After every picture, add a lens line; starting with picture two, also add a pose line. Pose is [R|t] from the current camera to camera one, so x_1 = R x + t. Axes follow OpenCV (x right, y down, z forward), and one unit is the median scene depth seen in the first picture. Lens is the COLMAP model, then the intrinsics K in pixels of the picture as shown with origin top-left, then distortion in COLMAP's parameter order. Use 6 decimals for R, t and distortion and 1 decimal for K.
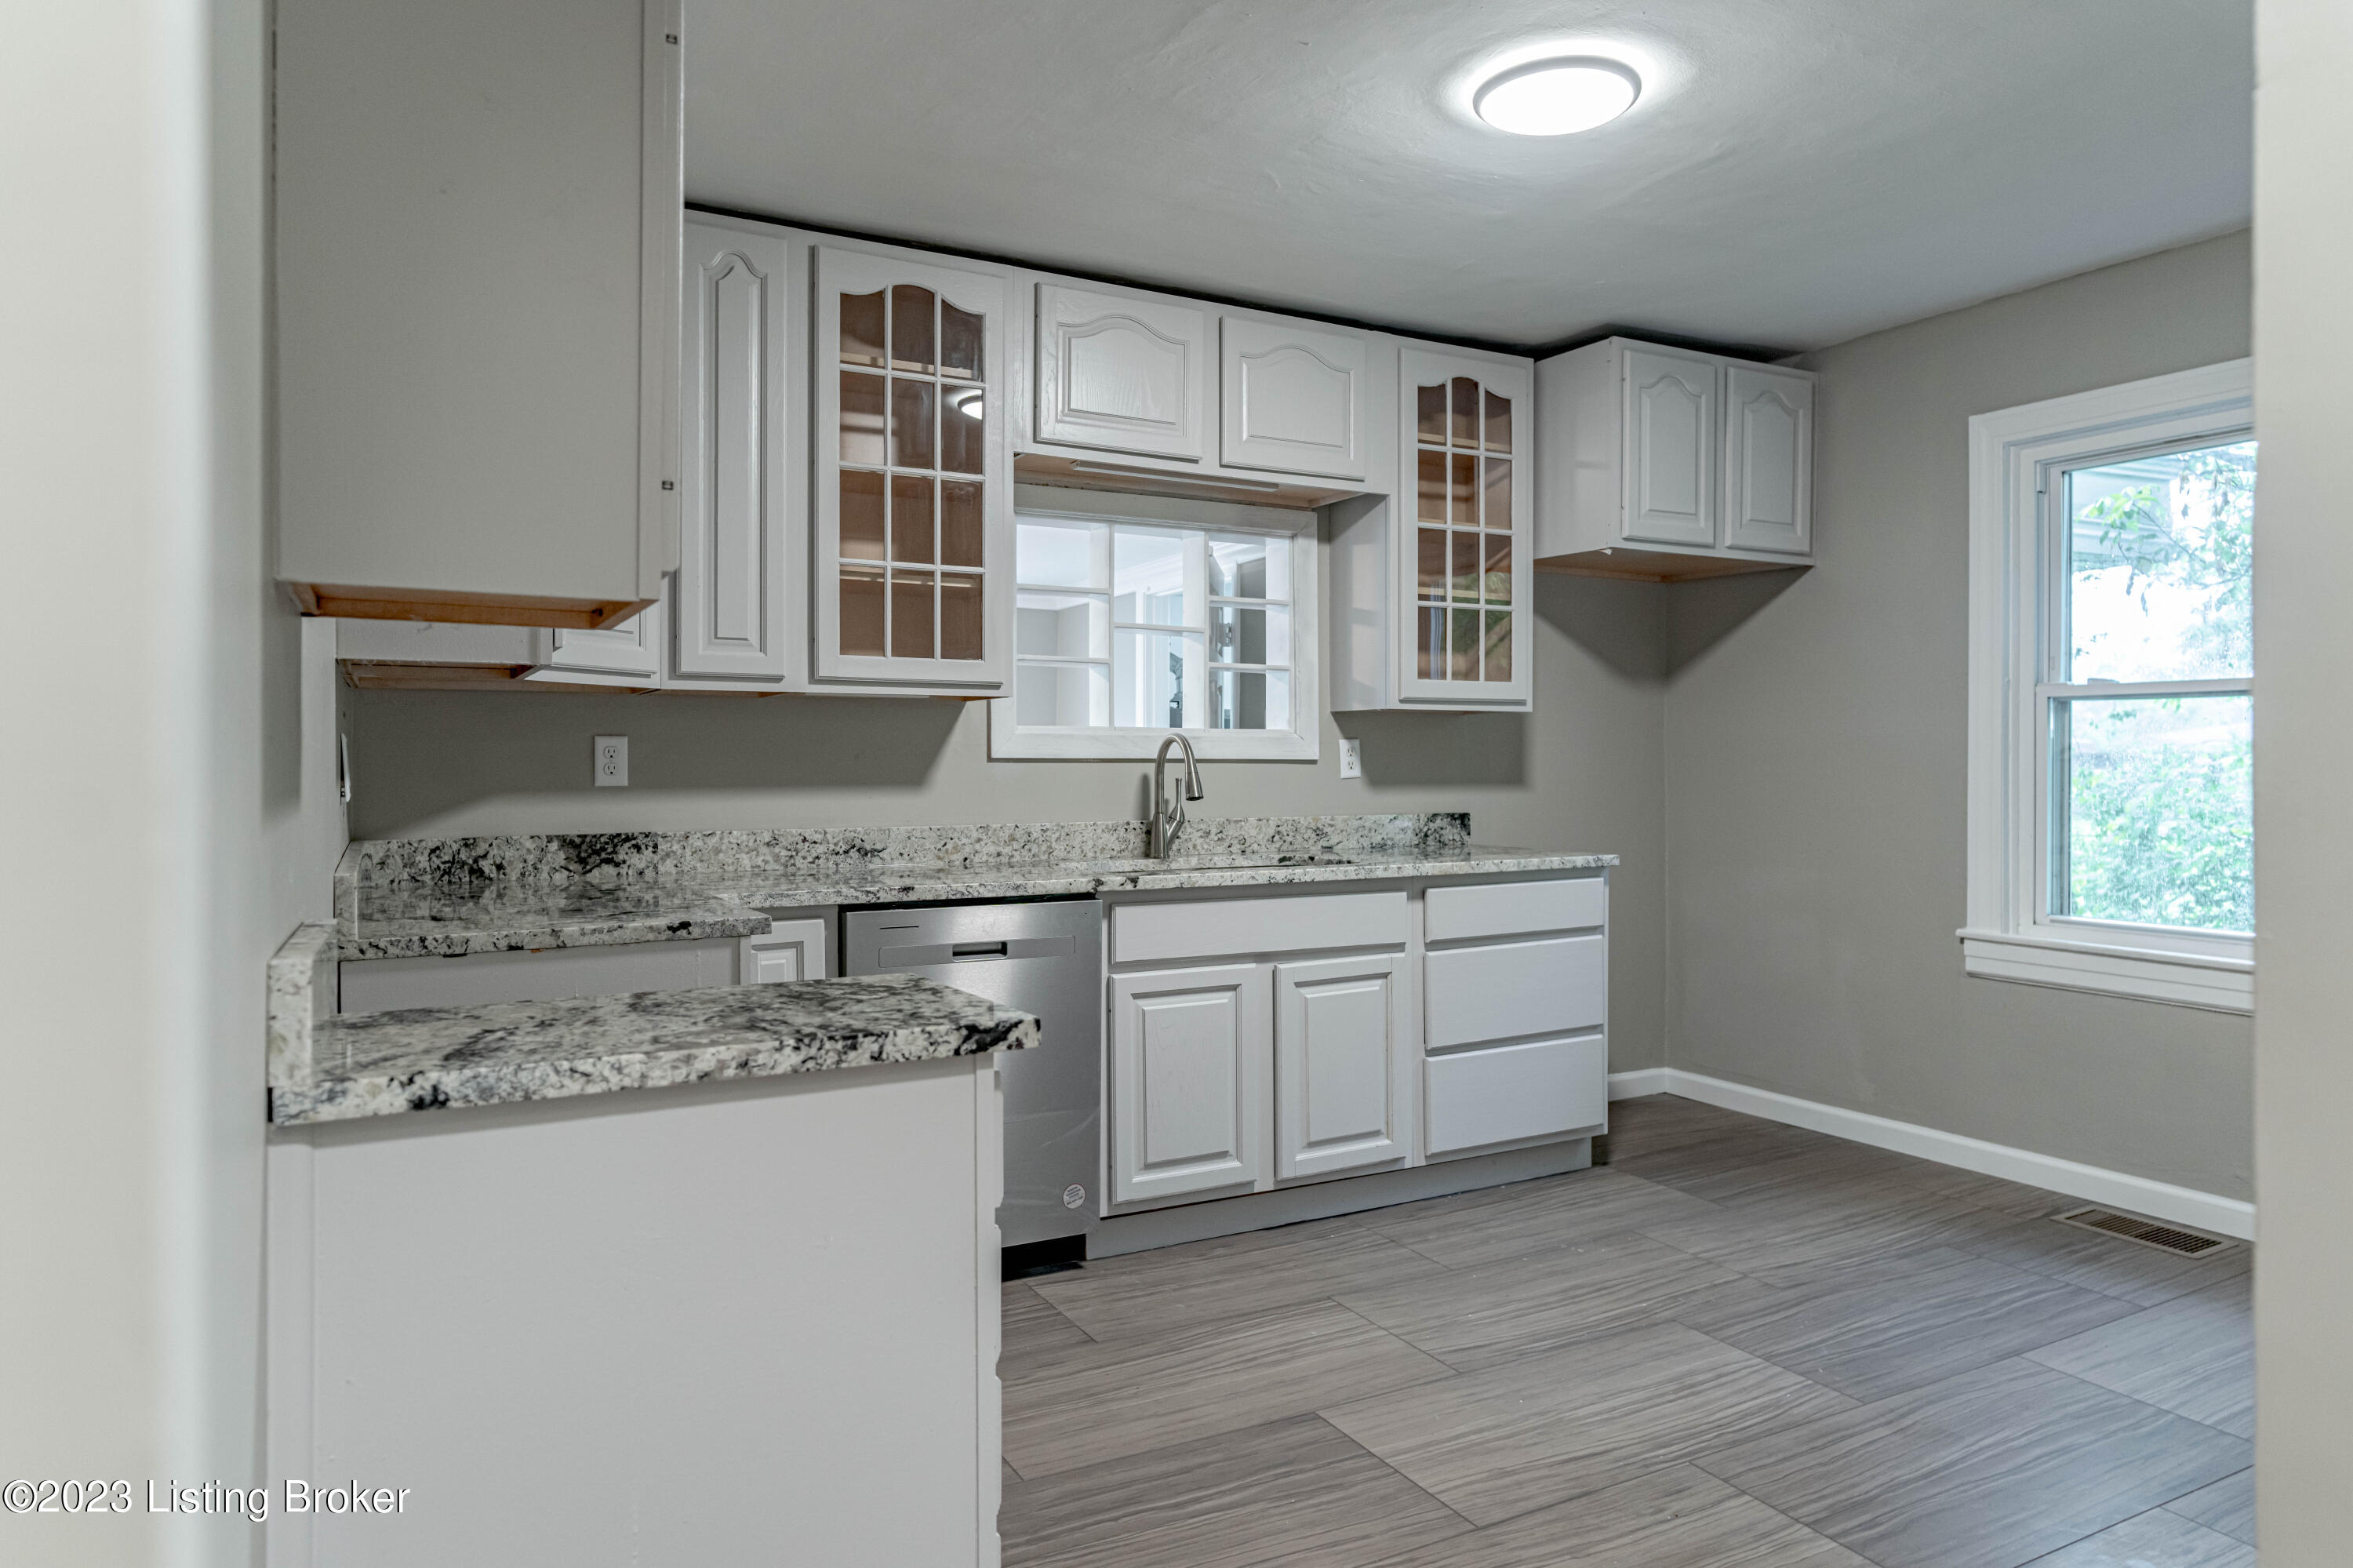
lens RADIAL K [[1509.4, 0, 1189.5], [0, 1509.4, 765.6], [0, 0, 1]] dist [-0.004341, -0.000721]
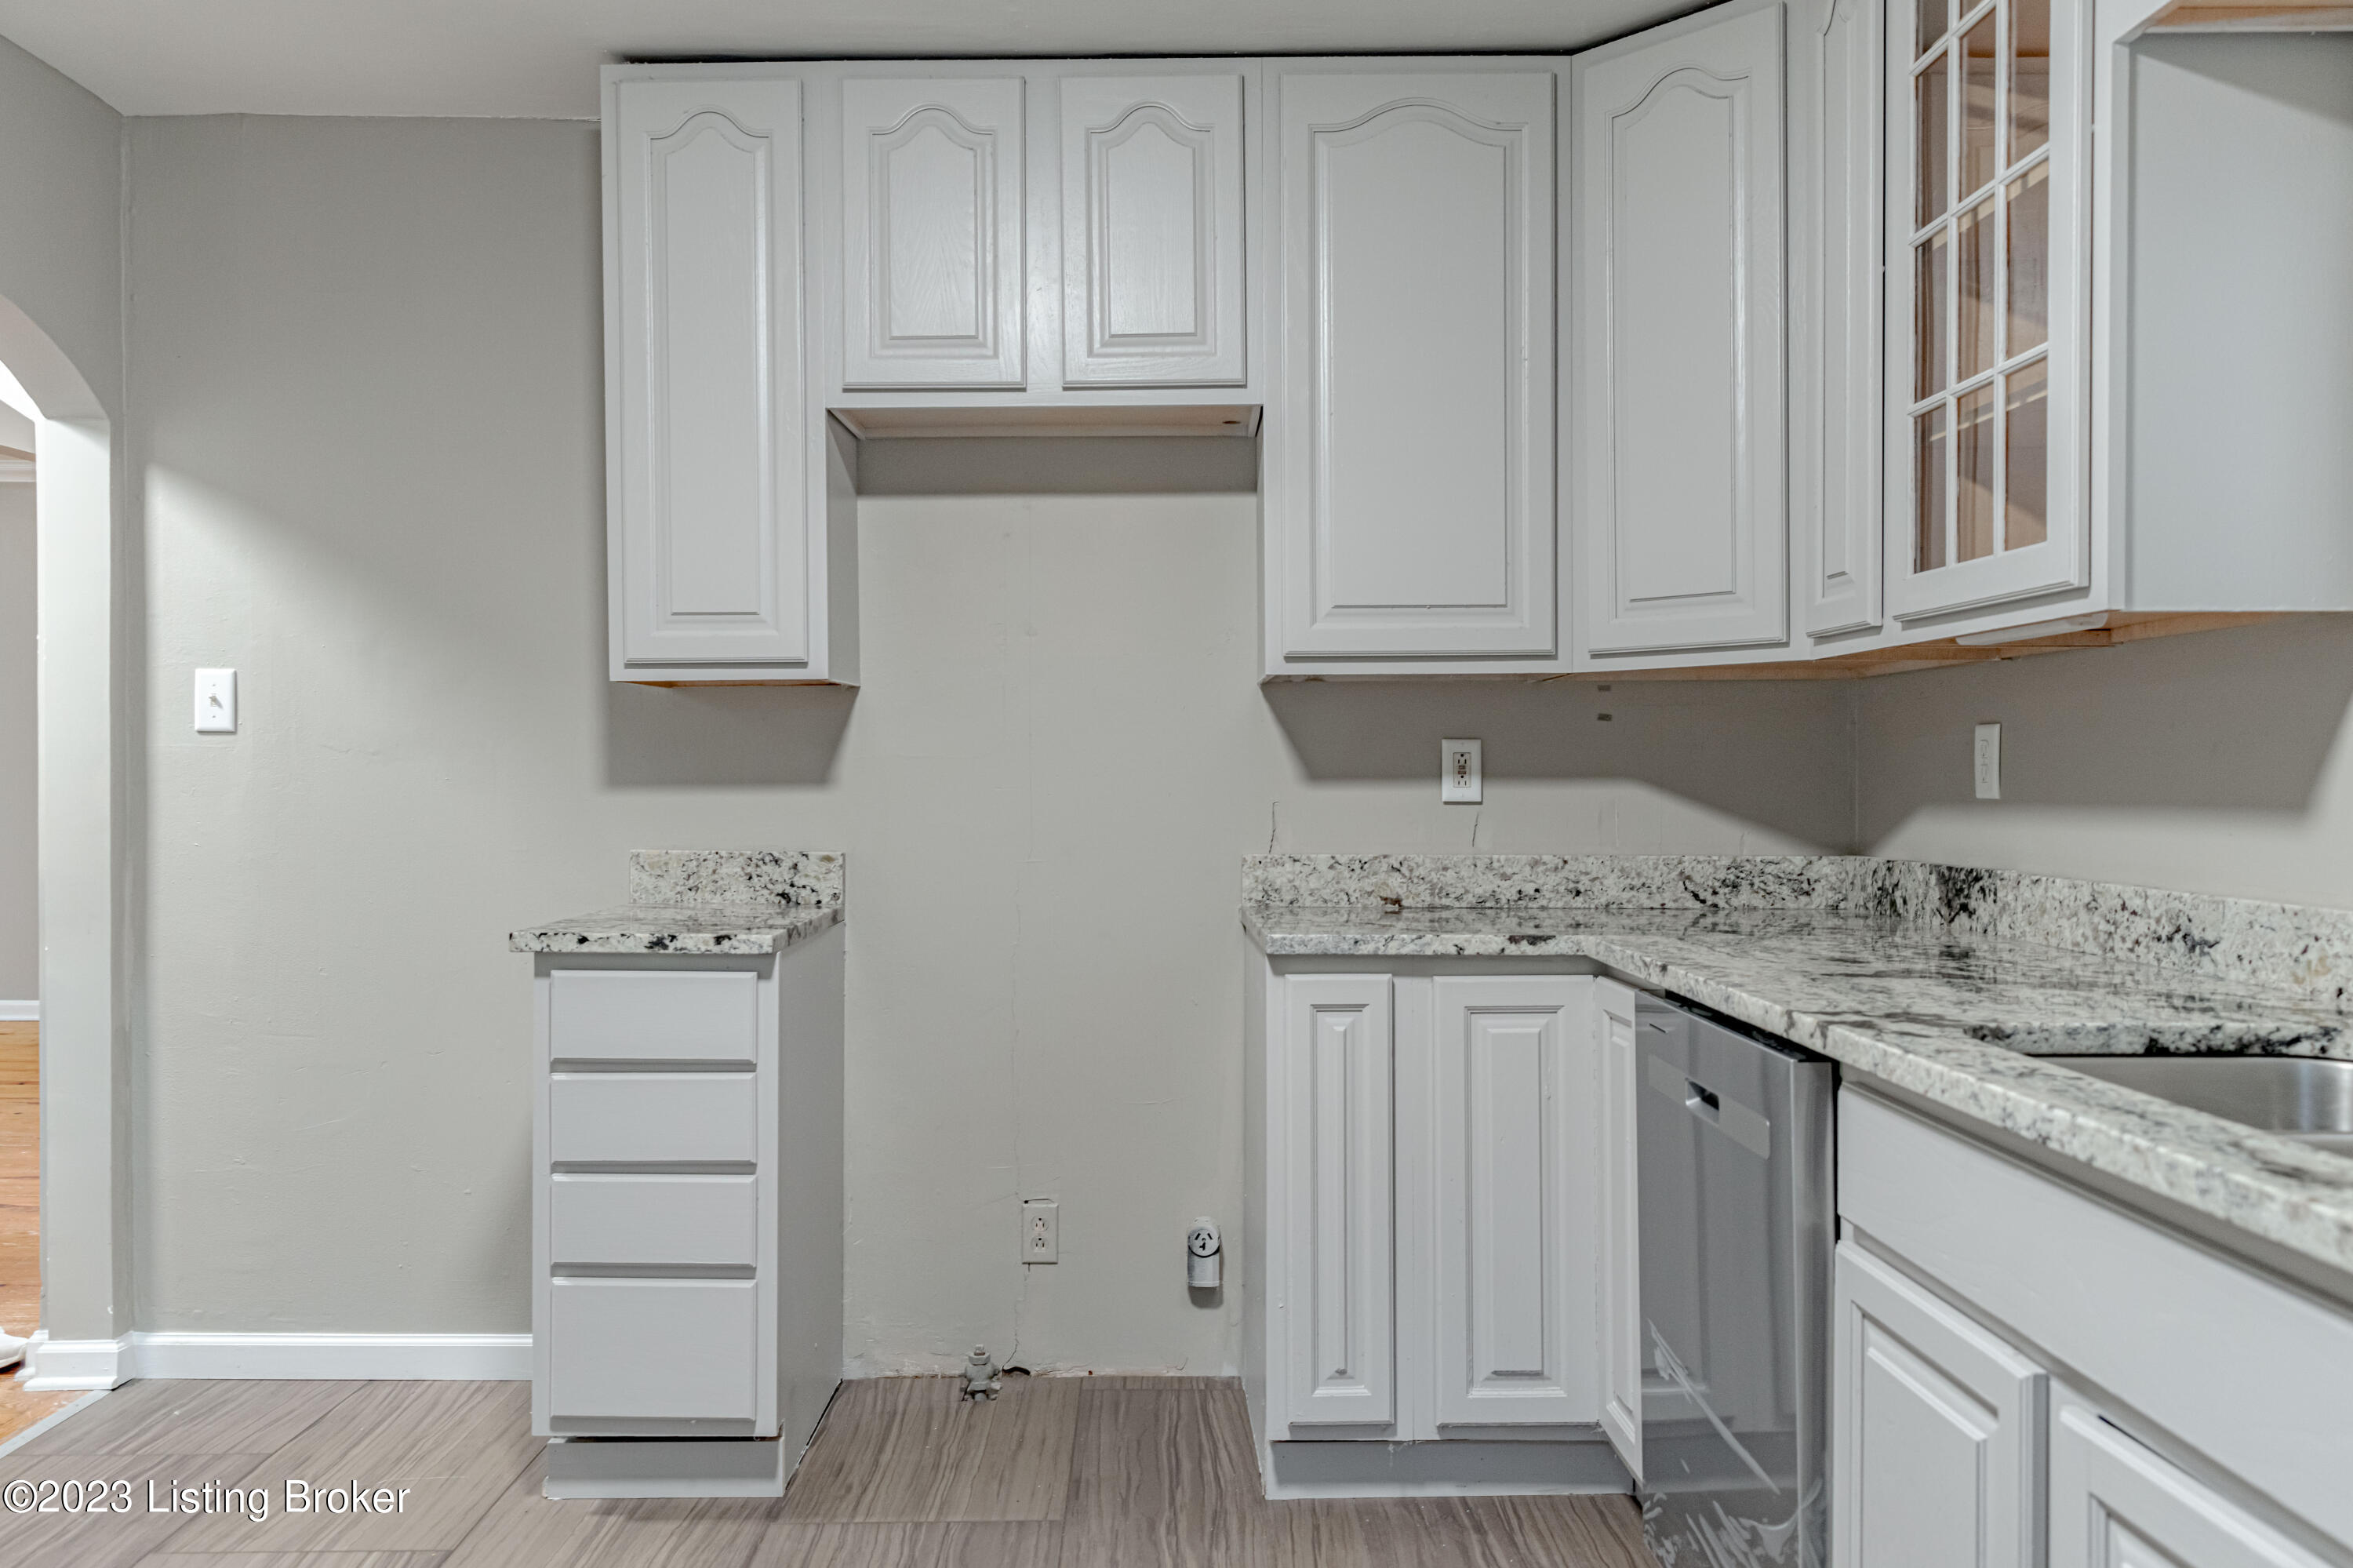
lens RADIAL K [[1742.0, 0, 1164.1], [0, 1742.0, 788.5], [0, 0, 1]] dist [0.001100, 0.002859]
pose [[-0.479600, 0.007847, -0.877452, 0.446927], [-0.002743, 0.999942, 0.010442, 0.001470], [0.877483, 0.007415, -0.479551, 0.976044]]
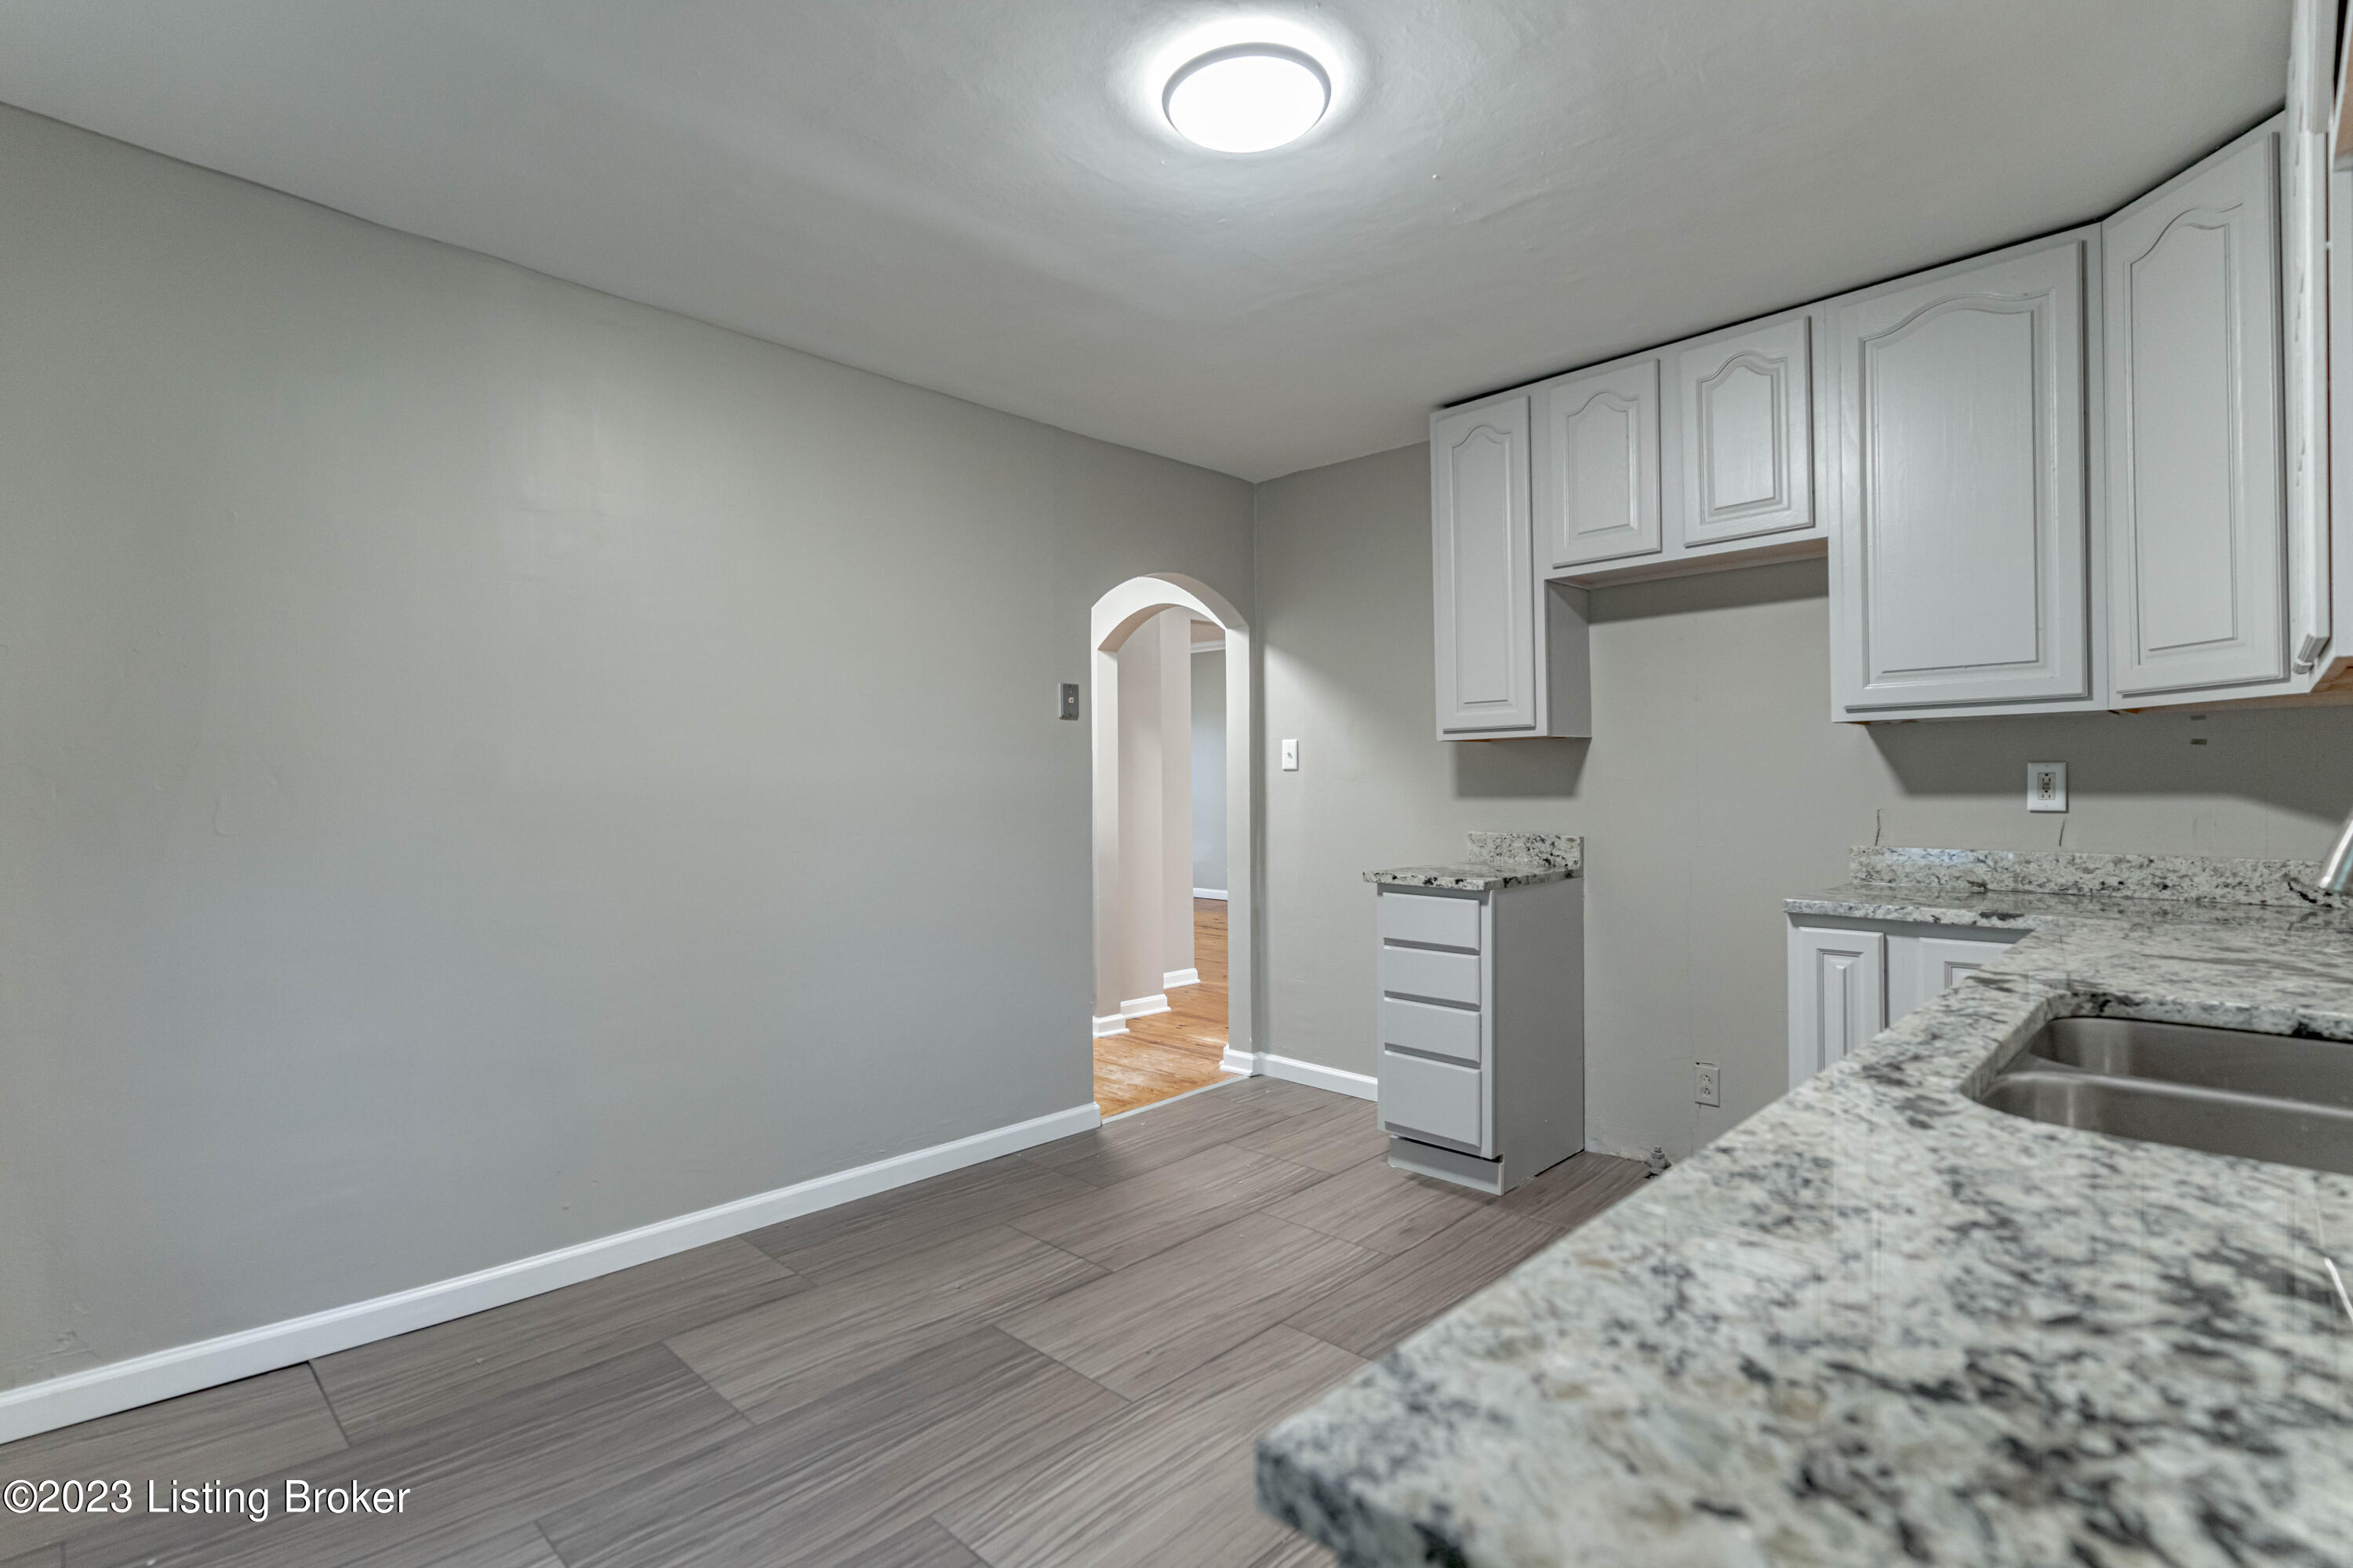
lens RADIAL K [[1110.1, 0, 1175.0], [0, 1110.1, 784.0], [0, 0, 1]] dist [0.004604, -0.000118]
pose [[-0.957636, 0.006838, -0.287899, 0.357006], [0.006117, 0.999975, 0.003404, -0.006352], [0.287915, 0.001499, -0.957655, 1.213419]]
